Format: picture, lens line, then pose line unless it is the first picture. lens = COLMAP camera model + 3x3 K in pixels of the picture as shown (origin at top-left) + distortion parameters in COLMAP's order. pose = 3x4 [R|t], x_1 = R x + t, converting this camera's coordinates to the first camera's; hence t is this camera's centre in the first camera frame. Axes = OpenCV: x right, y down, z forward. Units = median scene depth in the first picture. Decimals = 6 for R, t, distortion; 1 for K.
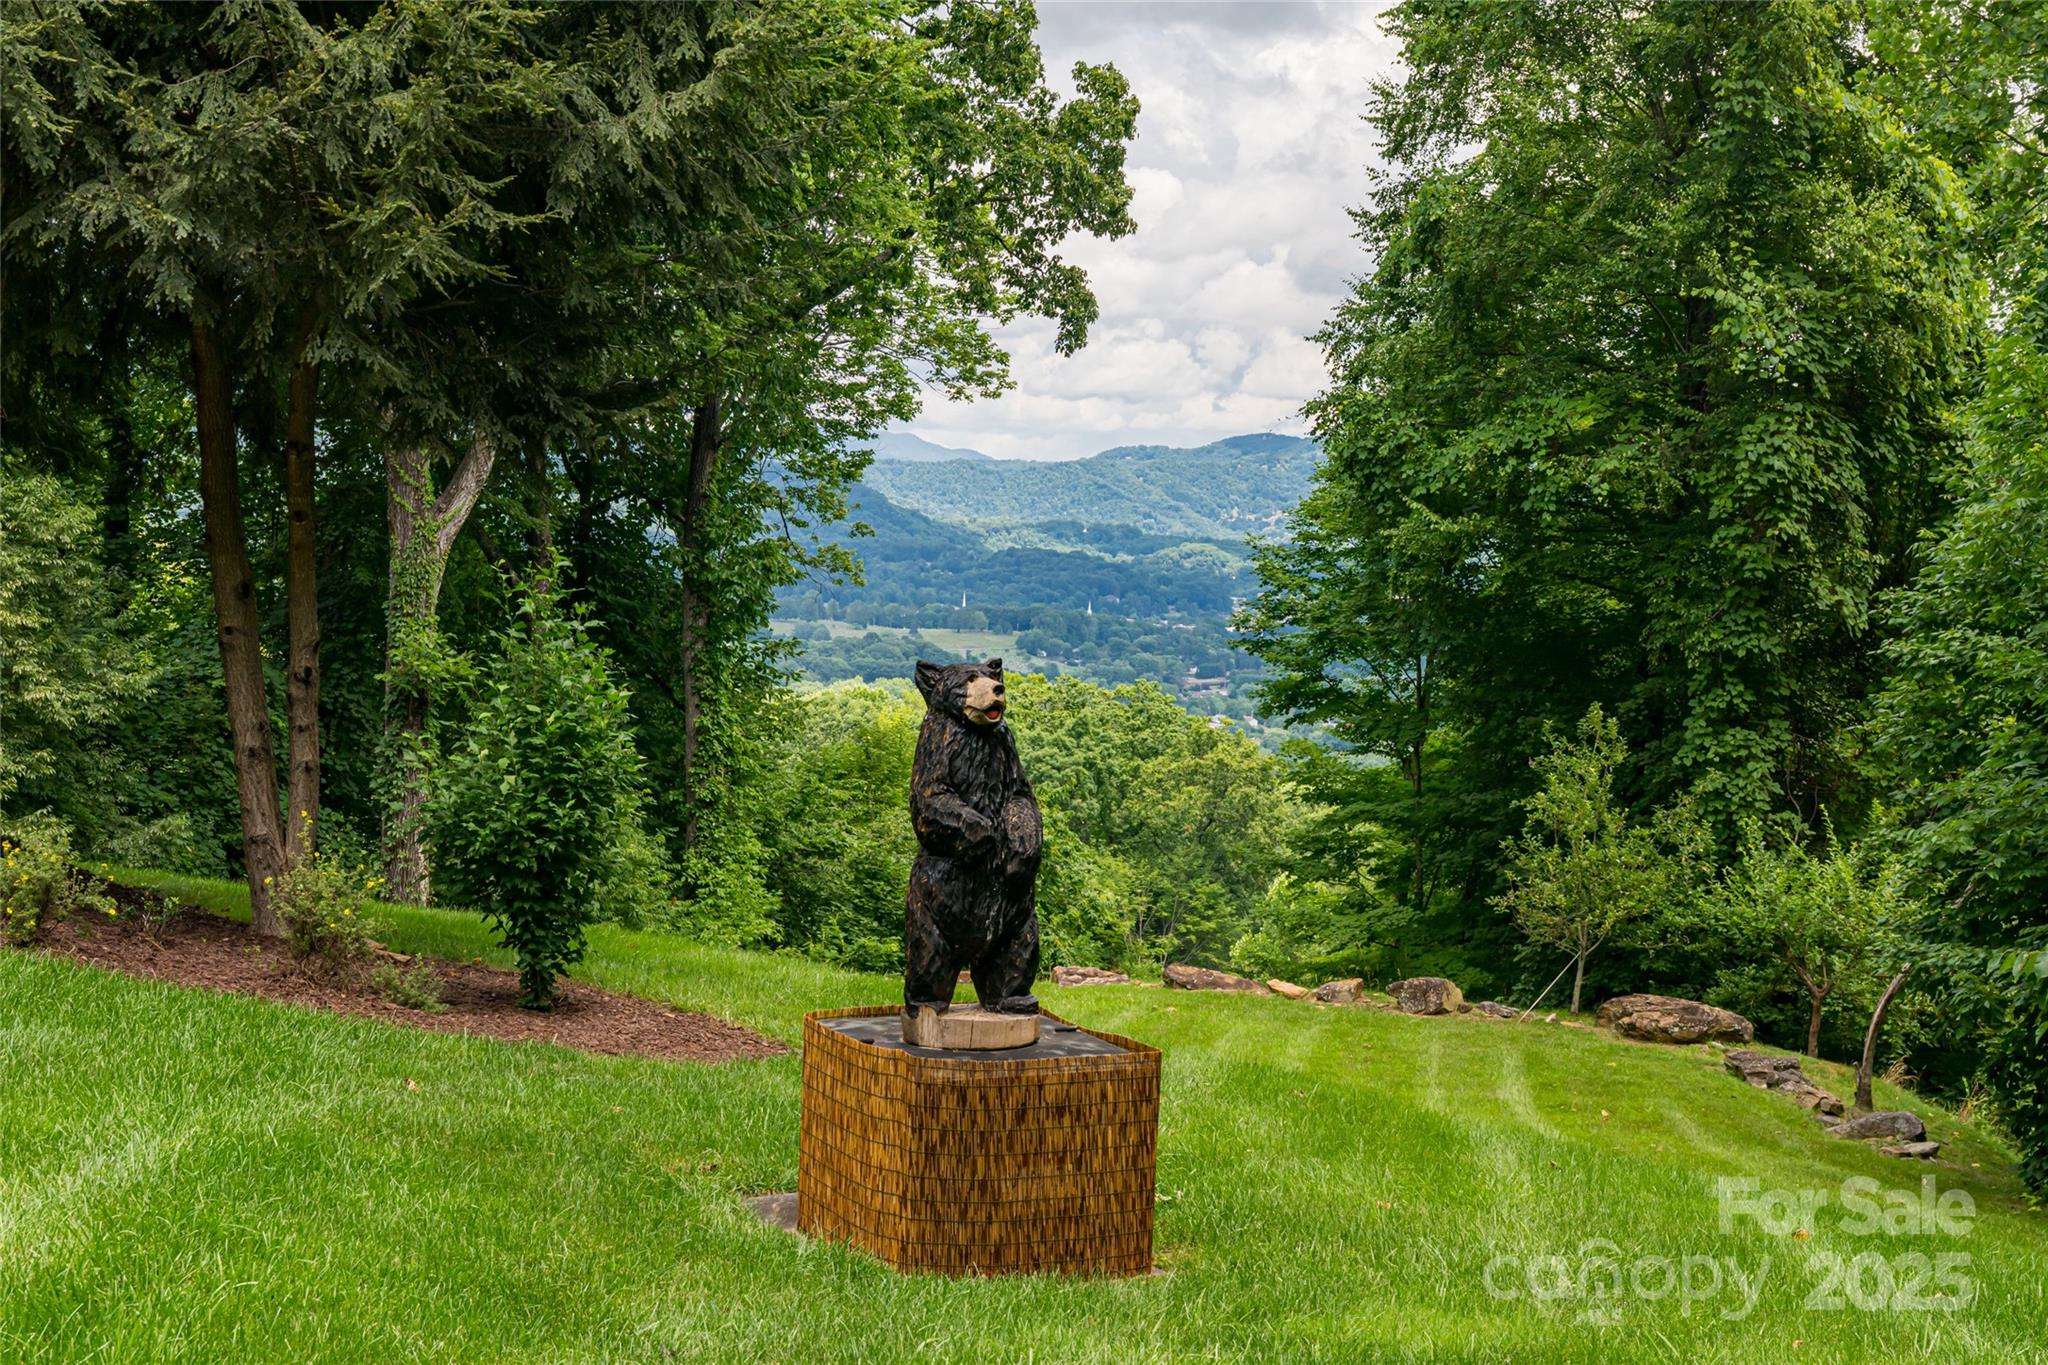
lens RADIAL K [[2419.5, 0, 1023.9], [0, 2419.5, 682.4], [0, 0, 1]] dist [-0.023996, 0.000000]
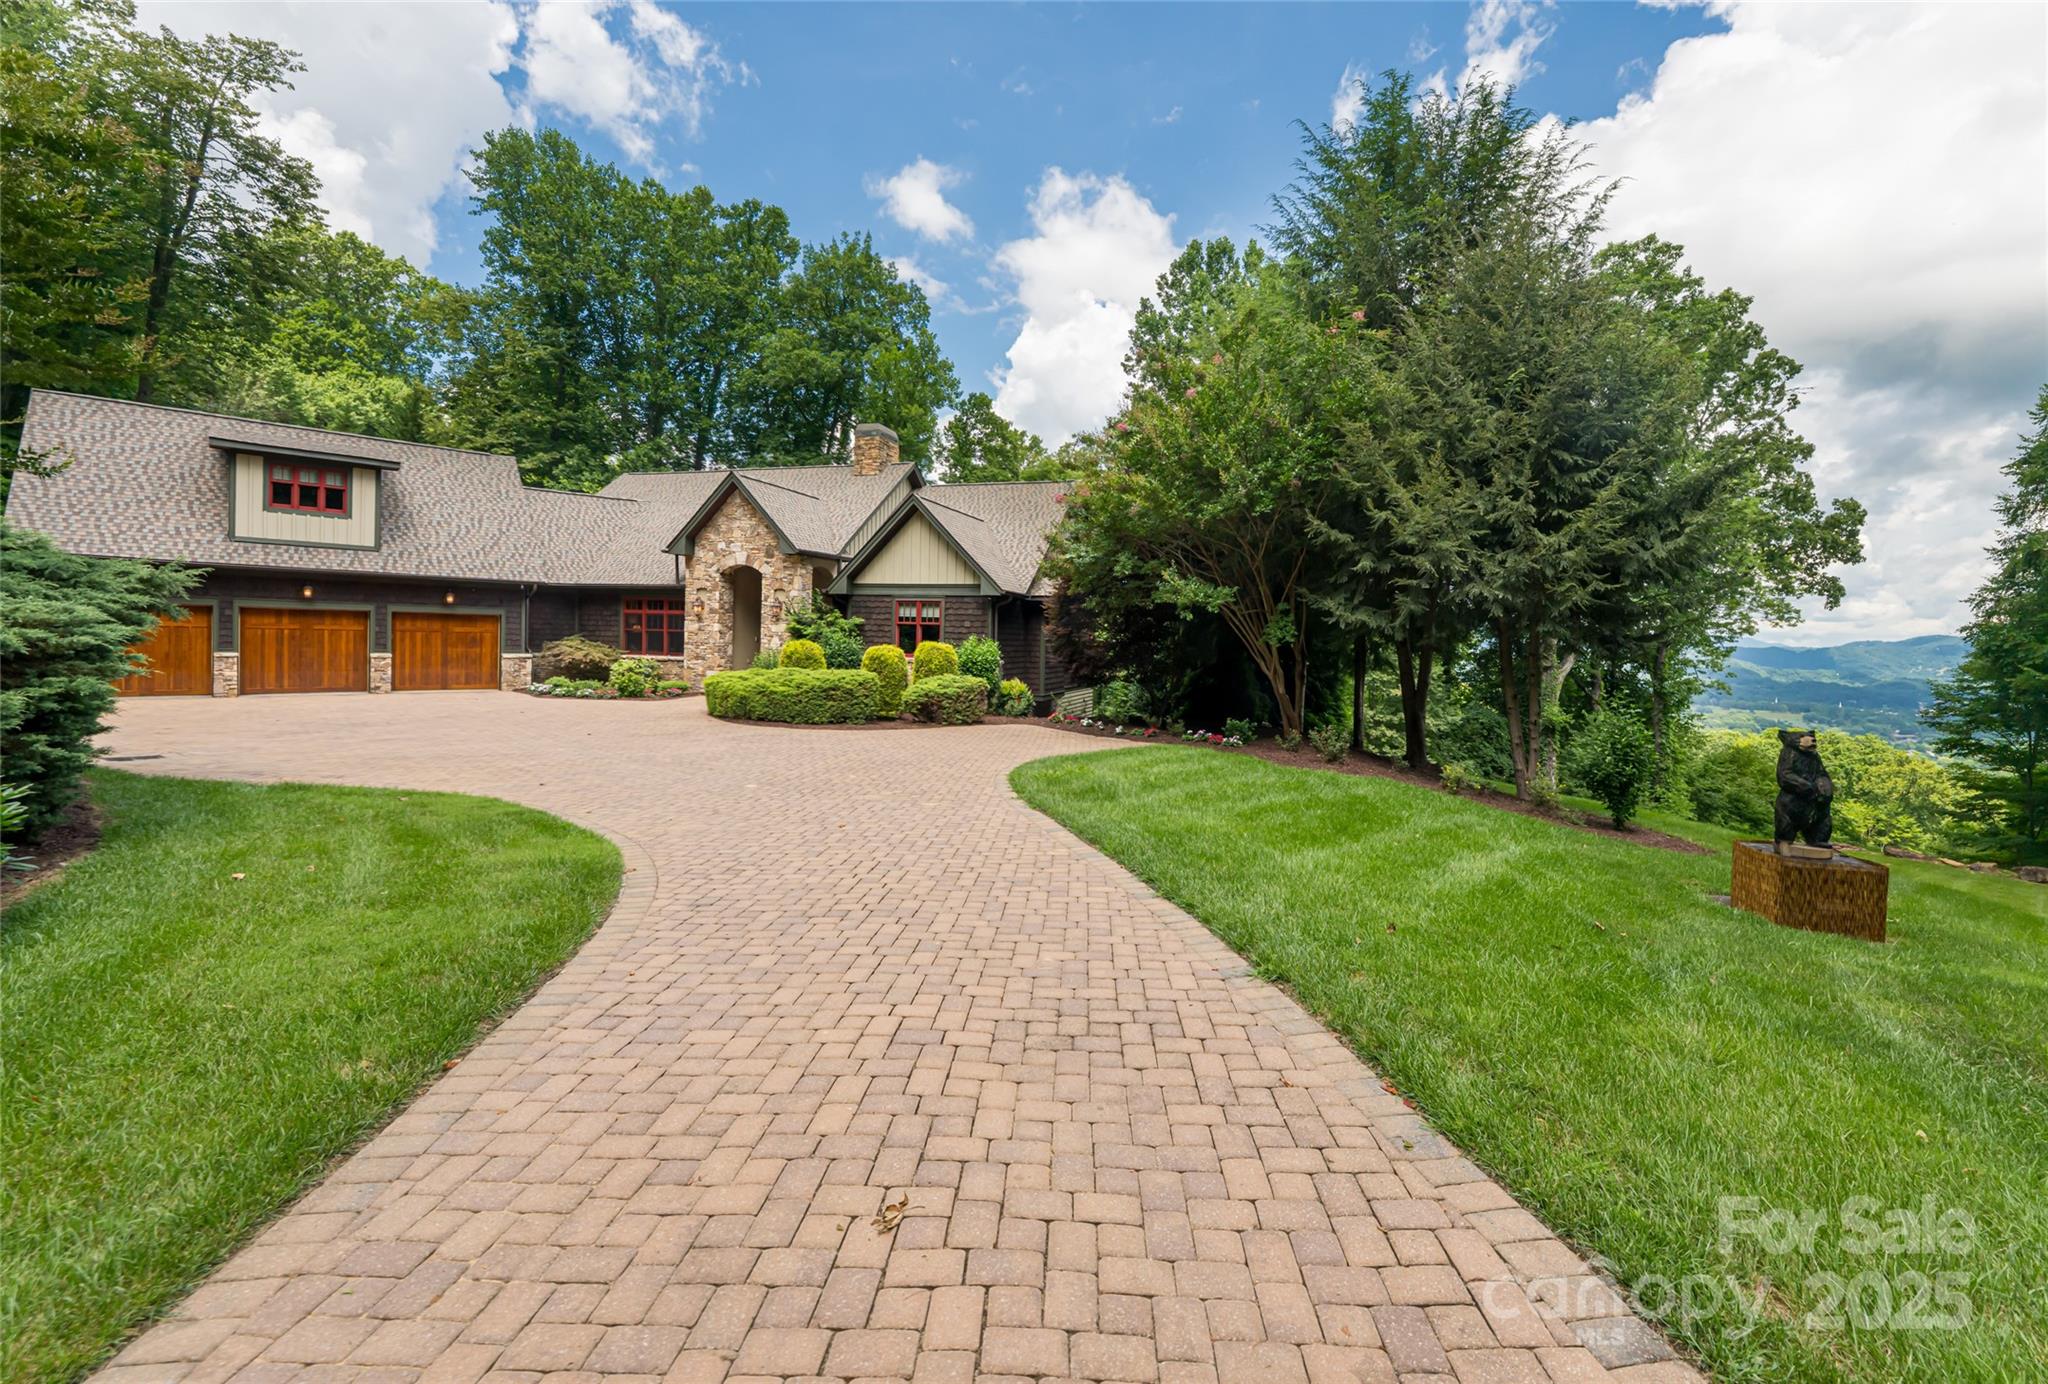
lens RADIAL K [[852.7, 0, 1063.6], [0, 852.7, 658.8], [0, 0, 1]] dist [-0.000141, -0.000685]
pose [[0.764793, -0.003405, -0.644267, -0.024494], [-0.034771, 0.998311, -0.046551, -0.010301], [0.643337, 0.058004, 0.763383, -0.260689]]
